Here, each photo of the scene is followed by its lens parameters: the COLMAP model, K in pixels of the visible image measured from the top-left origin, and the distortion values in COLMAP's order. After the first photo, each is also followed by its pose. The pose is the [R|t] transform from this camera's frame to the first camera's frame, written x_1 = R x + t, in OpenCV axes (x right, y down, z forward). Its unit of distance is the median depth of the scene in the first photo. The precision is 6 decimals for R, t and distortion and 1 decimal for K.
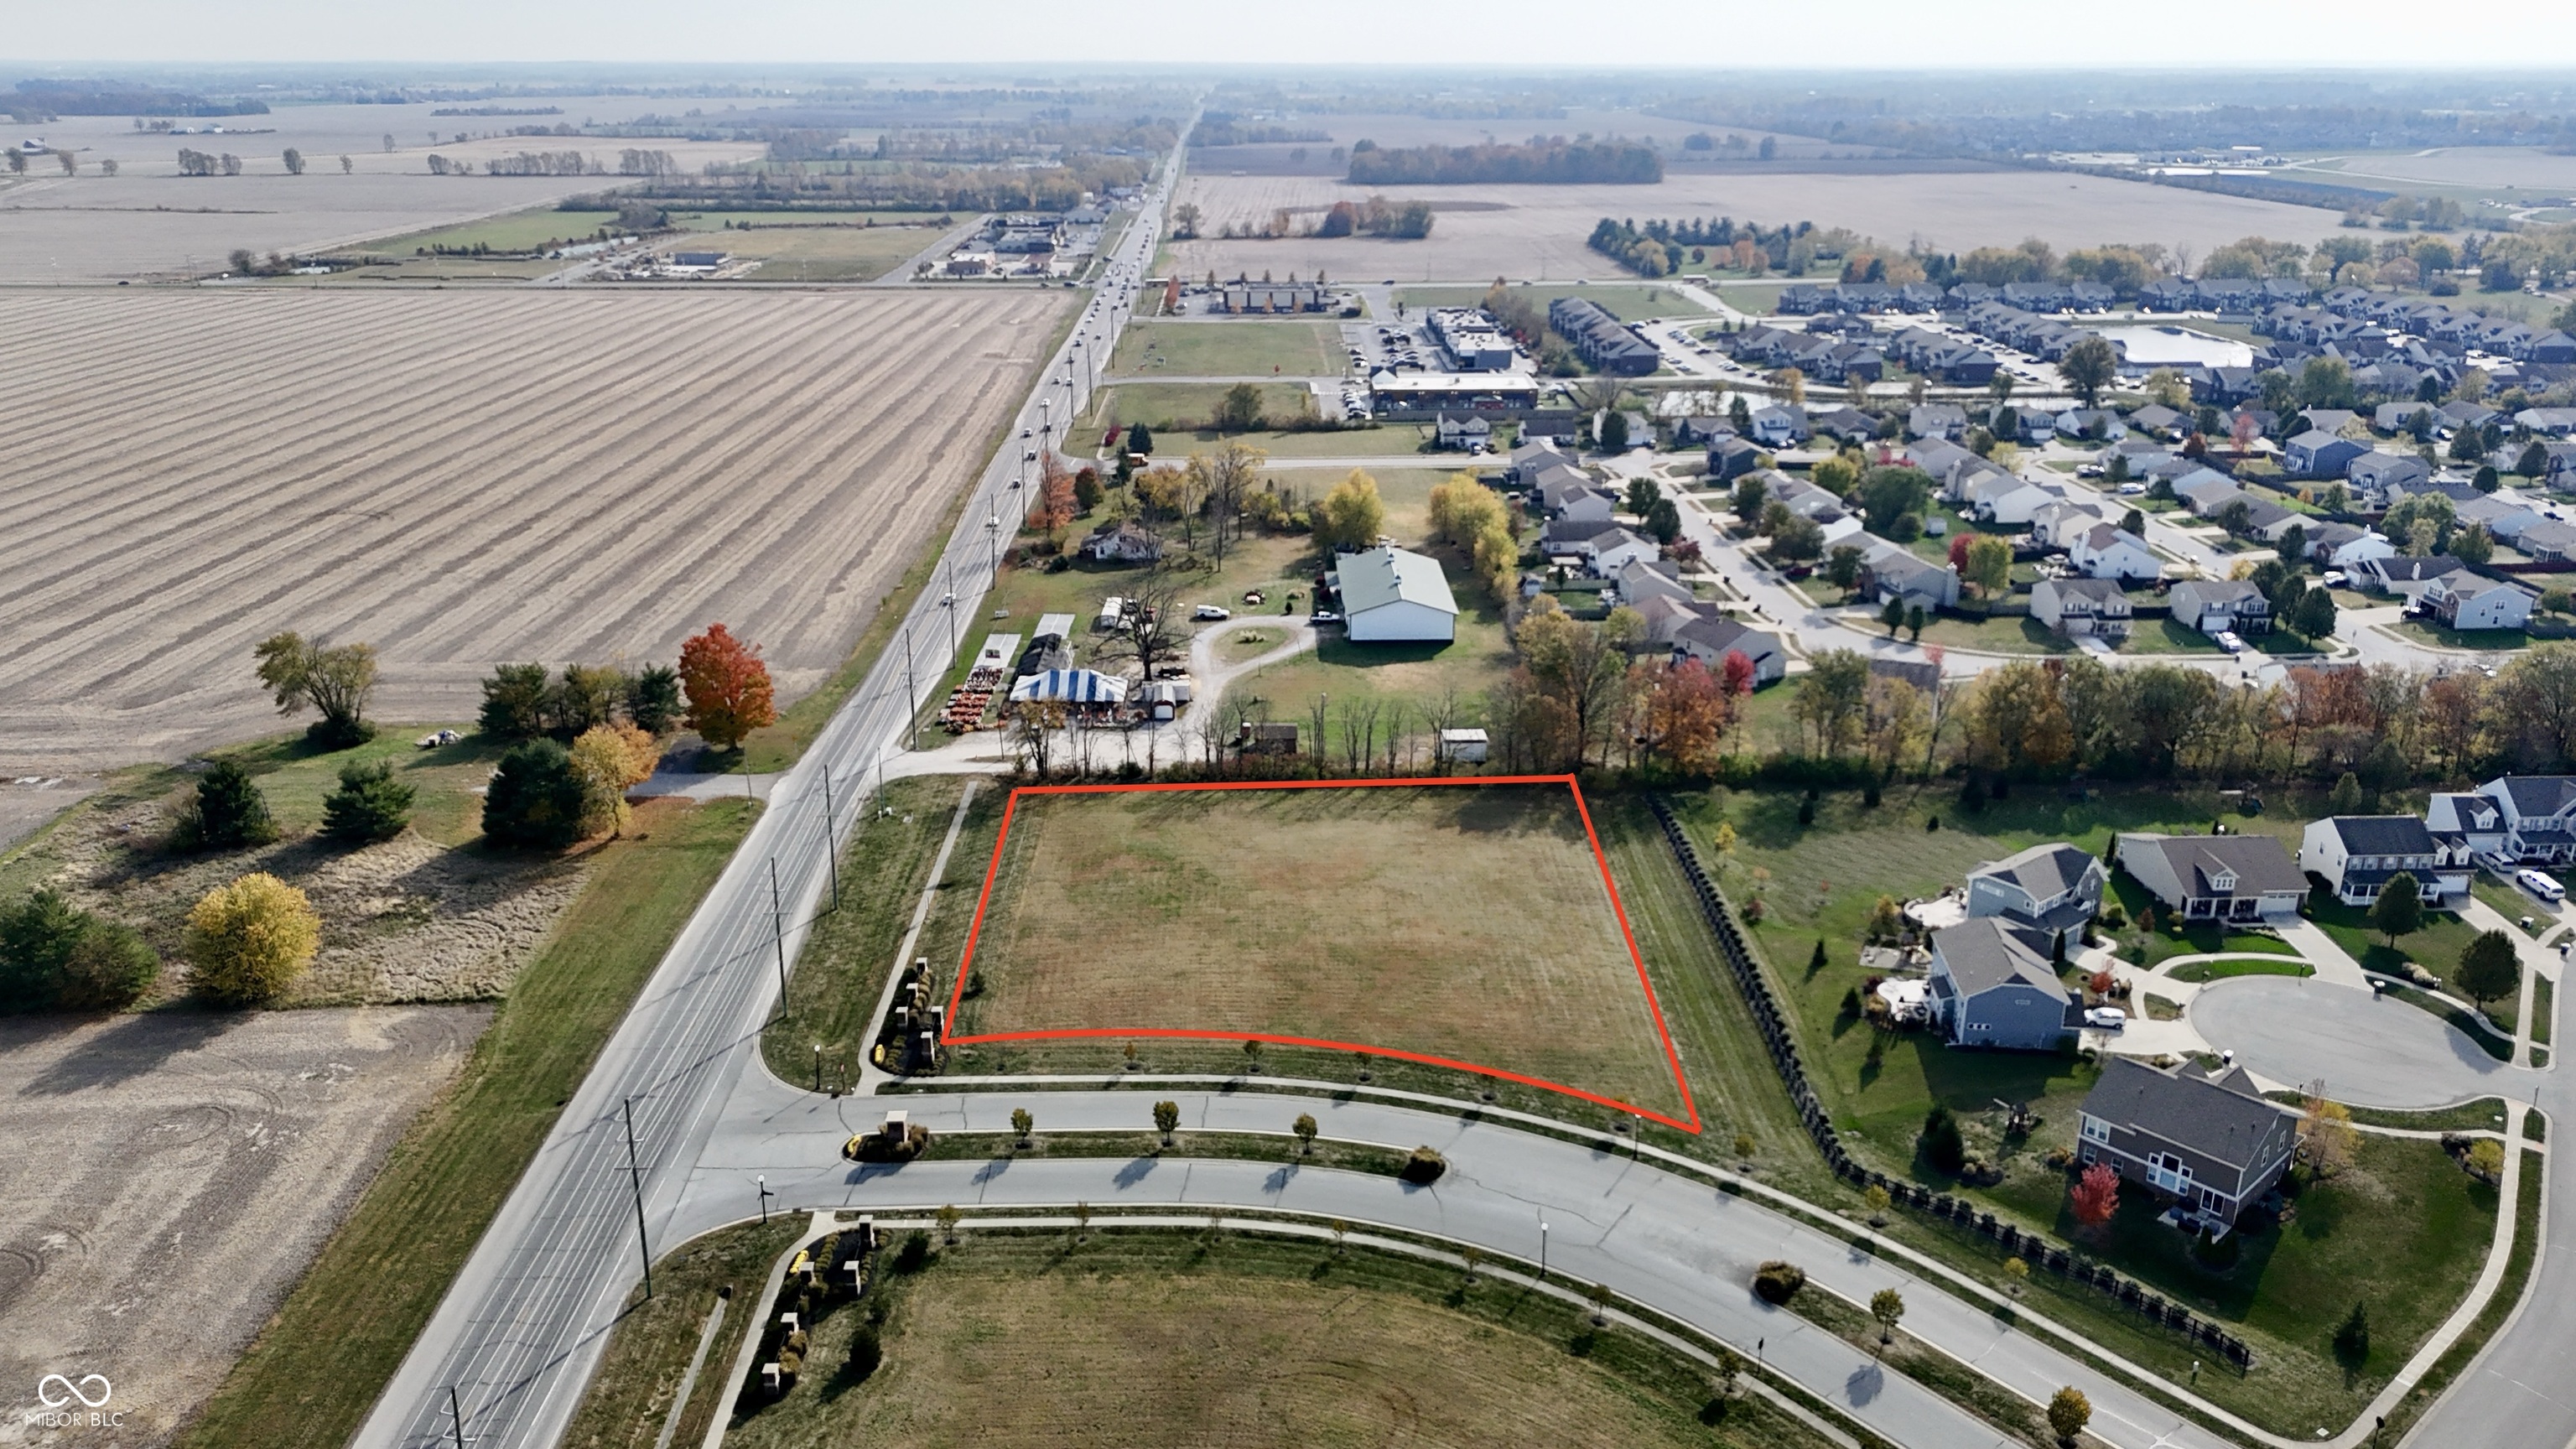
lens RADIAL K [[1871.4, 0, 1289.4], [0, 1871.4, 725.4], [0, 0, 1]] dist [0.075629, -0.083612]
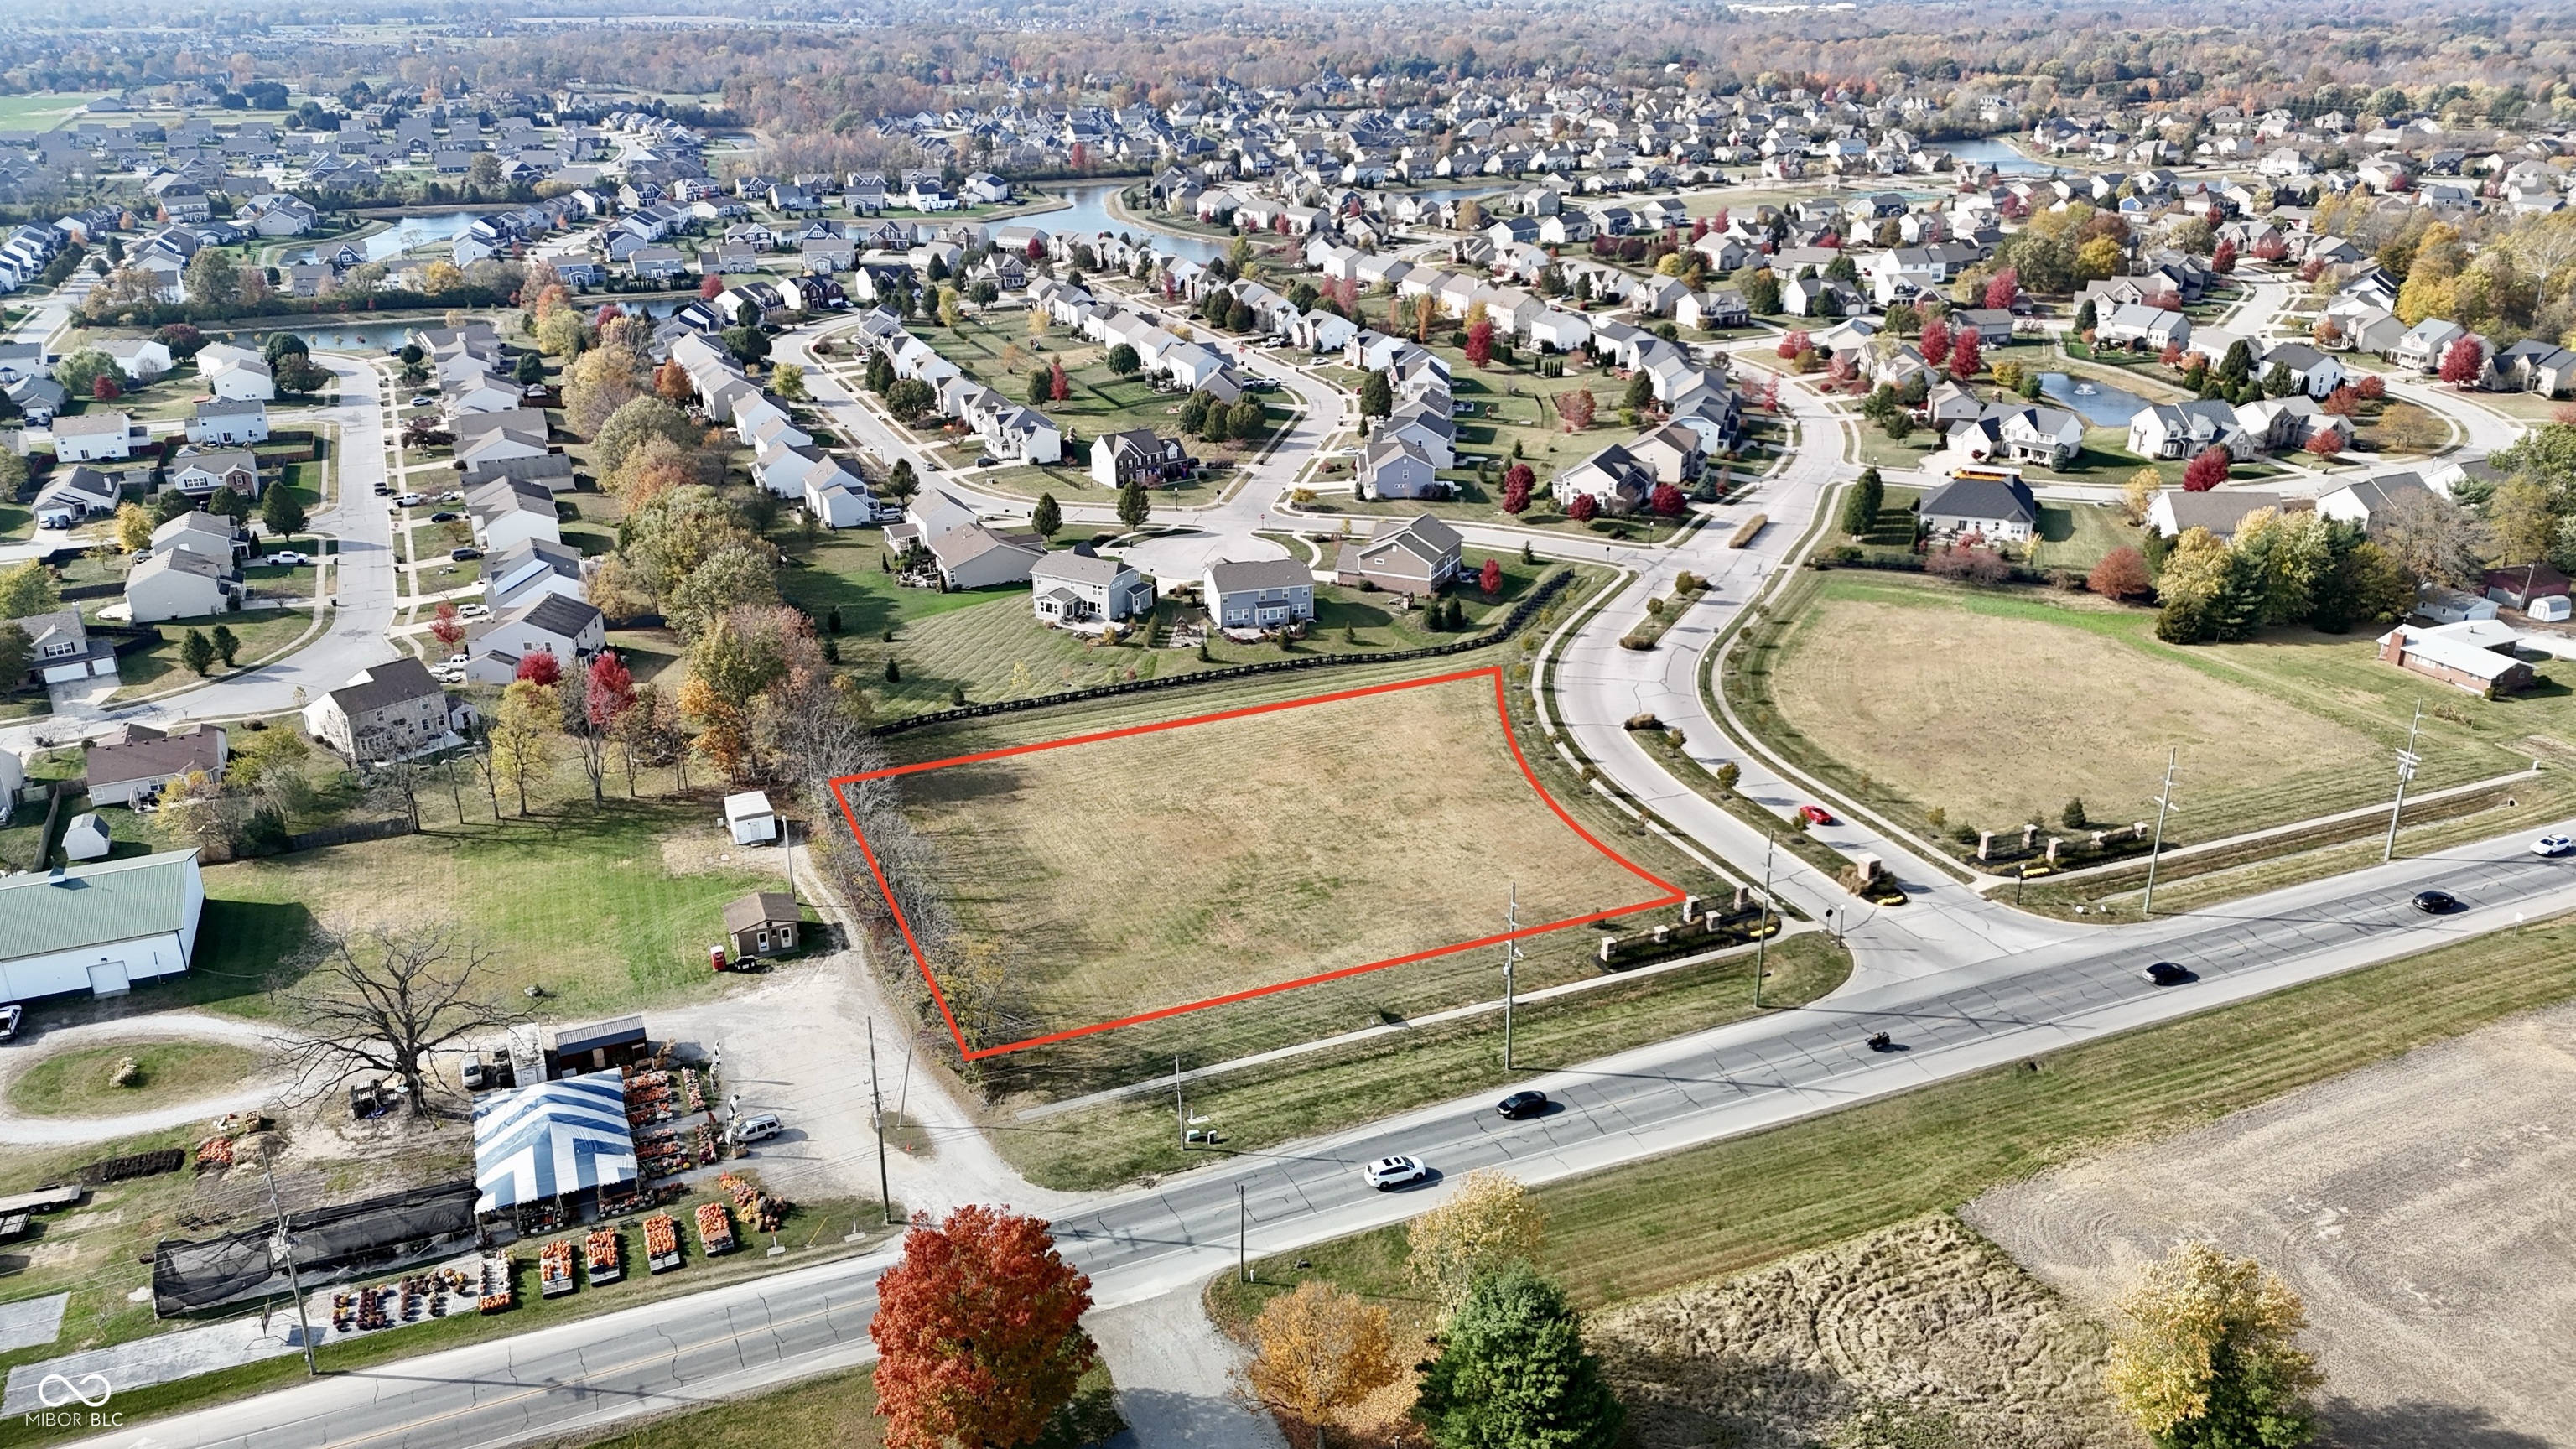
lens RADIAL K [[1871.4, 0, 1301.9], [0, 1871.4, 714.3], [0, 0, 1]] dist [0.075629, -0.083612]
pose [[-0.377076, -0.339085, 0.861879, -0.806415], [0.310407, 0.830485, 0.462538, -0.390072], [-0.872617, 0.441946, -0.207902, 1.167696]]
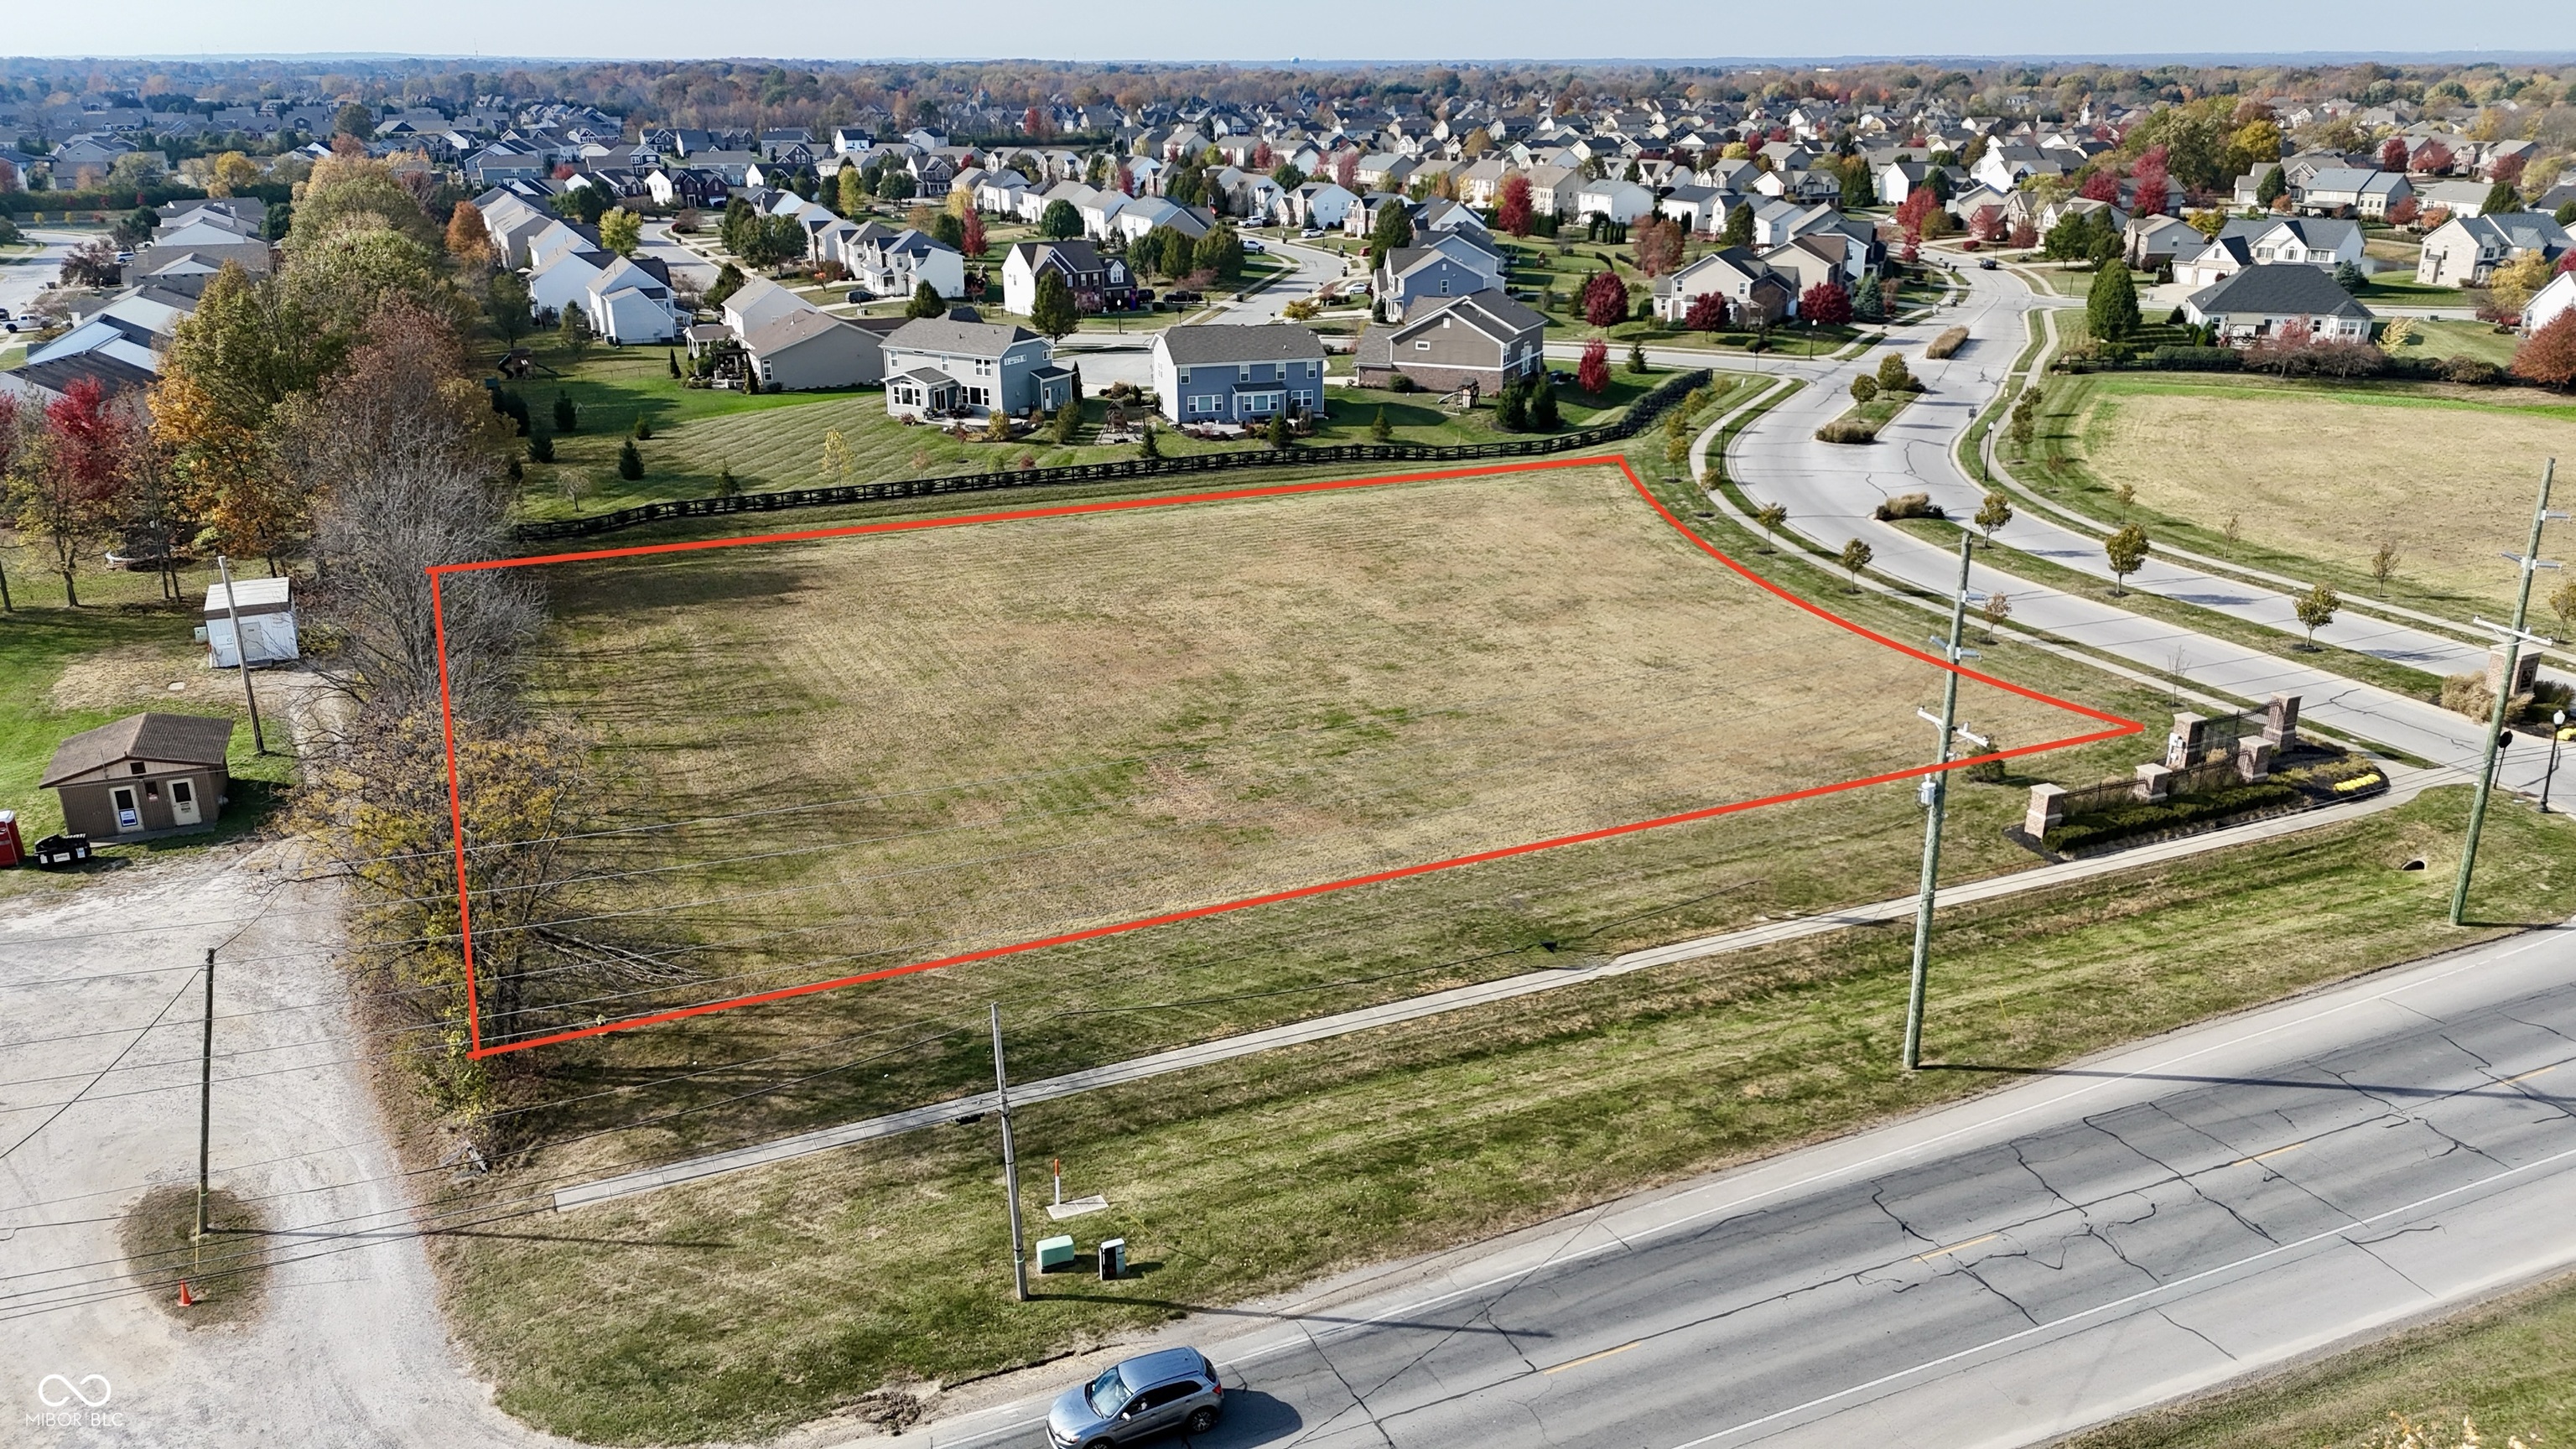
lens RADIAL K [[1871.4, 0, 1295.6], [0, 1871.4, 739.4], [0, 0, 1]] dist [0.075629, -0.083612]
pose [[-0.386224, -0.311837, 0.868095, -0.436245], [0.309050, 0.842978, 0.440314, -0.096502], [-0.869091, 0.438344, -0.229205, 1.126460]]
